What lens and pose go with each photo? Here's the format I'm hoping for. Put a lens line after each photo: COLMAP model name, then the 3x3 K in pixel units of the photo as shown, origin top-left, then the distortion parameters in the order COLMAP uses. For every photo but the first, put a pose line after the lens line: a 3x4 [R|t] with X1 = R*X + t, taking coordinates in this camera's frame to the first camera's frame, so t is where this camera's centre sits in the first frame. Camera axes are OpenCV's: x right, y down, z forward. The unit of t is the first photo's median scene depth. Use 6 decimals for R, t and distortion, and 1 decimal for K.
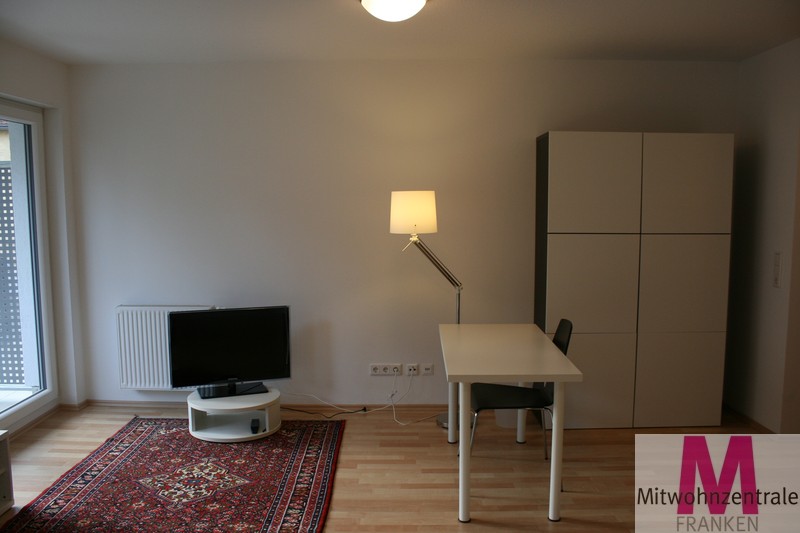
lens RADIAL K [[668.2, 0, 400.0], [0, 668.2, 266.5], [0, 0, 1]] dist [-0.161611, 0.137740]
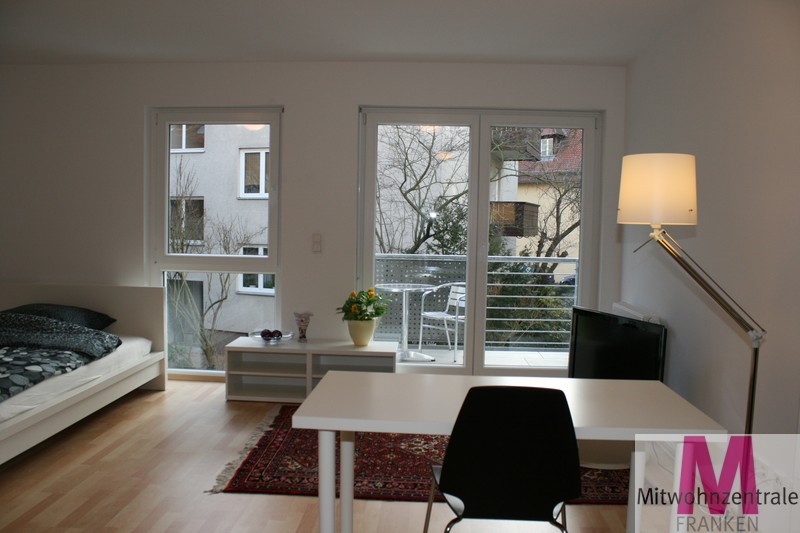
lens RADIAL K [[668.2, 0, 400.0], [0, 668.2, 266.5], [0, 0, 1]] dist [-0.161611, 0.137740]
pose [[-0.045002, 0.063189, -0.996986, 0.790534], [-0.120600, 0.990355, 0.068212, -0.030586], [0.991681, 0.123306, -0.036947, 0.980329]]
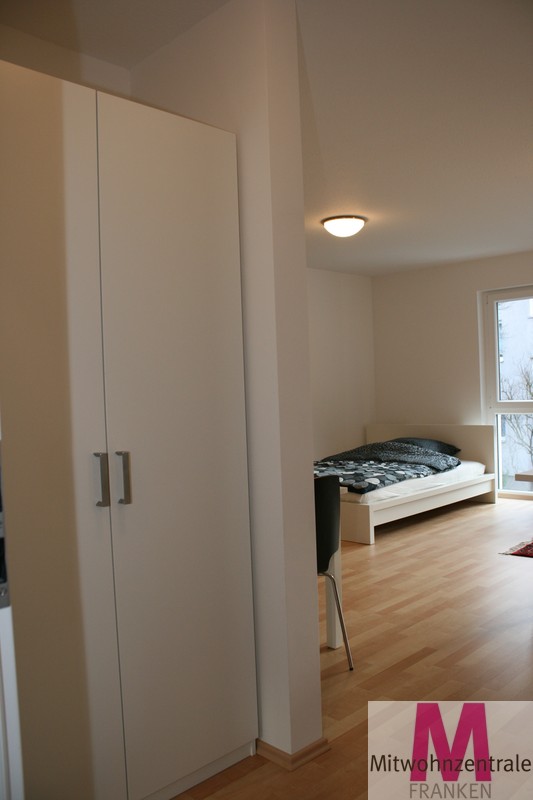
lens RADIAL K [[668.2, 0, 269.5], [0, 668.2, 415.7], [0, 0, 1]] dist [-0.161611, 0.137740]
pose [[-0.712434, 0.054150, -0.699647, 1.135735], [-0.031165, 0.993593, 0.108635, -0.039321], [0.701047, 0.099200, -0.706182, 1.264976]]
